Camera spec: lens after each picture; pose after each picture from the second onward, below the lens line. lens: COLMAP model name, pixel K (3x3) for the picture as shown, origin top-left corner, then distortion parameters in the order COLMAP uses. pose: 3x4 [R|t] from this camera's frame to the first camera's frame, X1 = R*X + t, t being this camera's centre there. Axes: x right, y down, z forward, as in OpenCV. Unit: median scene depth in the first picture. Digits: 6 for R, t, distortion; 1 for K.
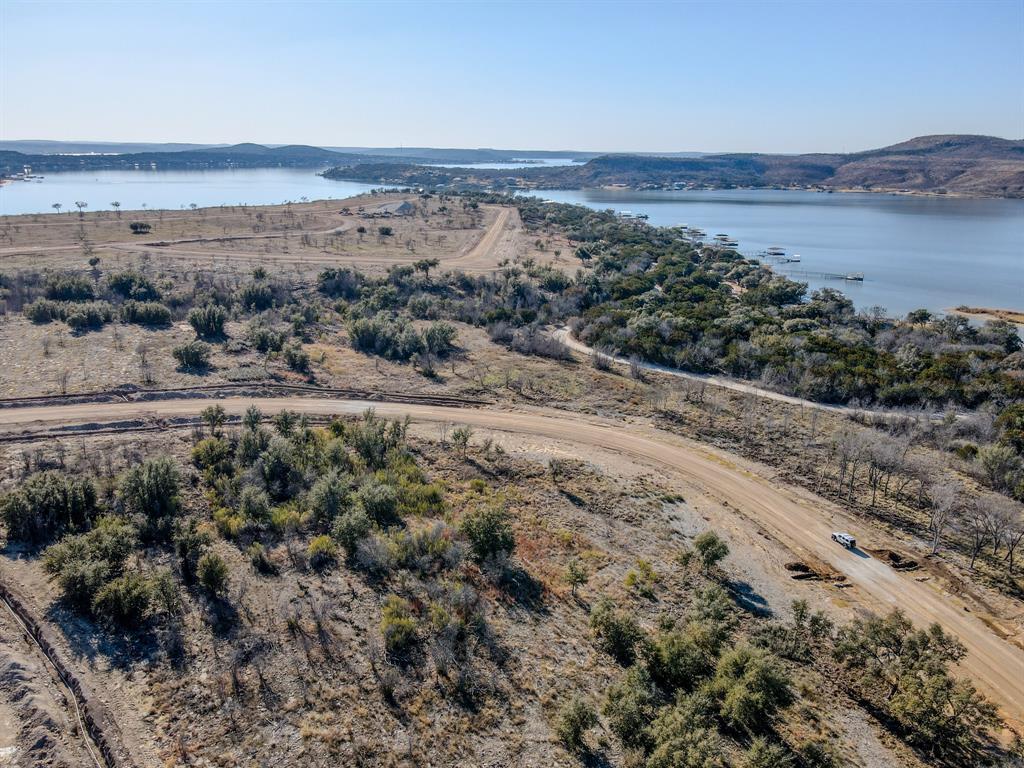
lens RADIAL K [[750.9, 0, 509.7], [0, 750.9, 381.1], [0, 0, 1]] dist [0.021460, 0.000011]
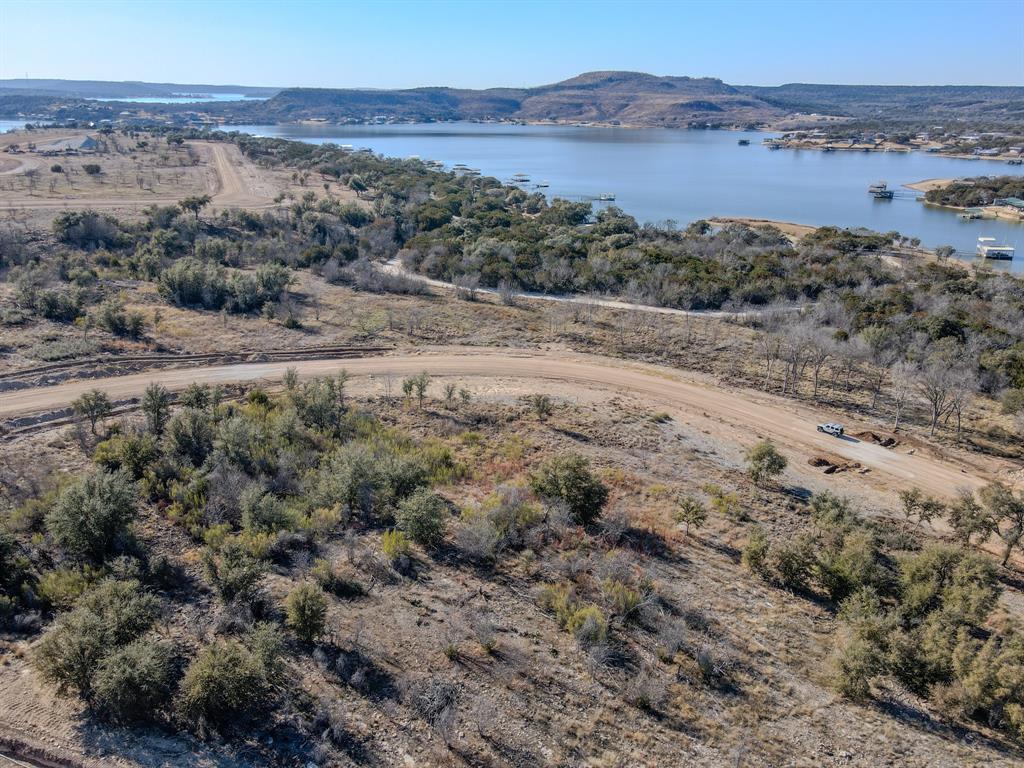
lens RADIAL K [[750.9, 0, 509.7], [0, 750.9, 381.1], [0, 0, 1]] dist [0.021460, 0.000011]
pose [[0.919528, -0.139823, 0.367312, -0.133227], [0.111759, 0.989019, 0.096706, -0.001170], [-0.376800, -0.047873, 0.925057, 0.089034]]
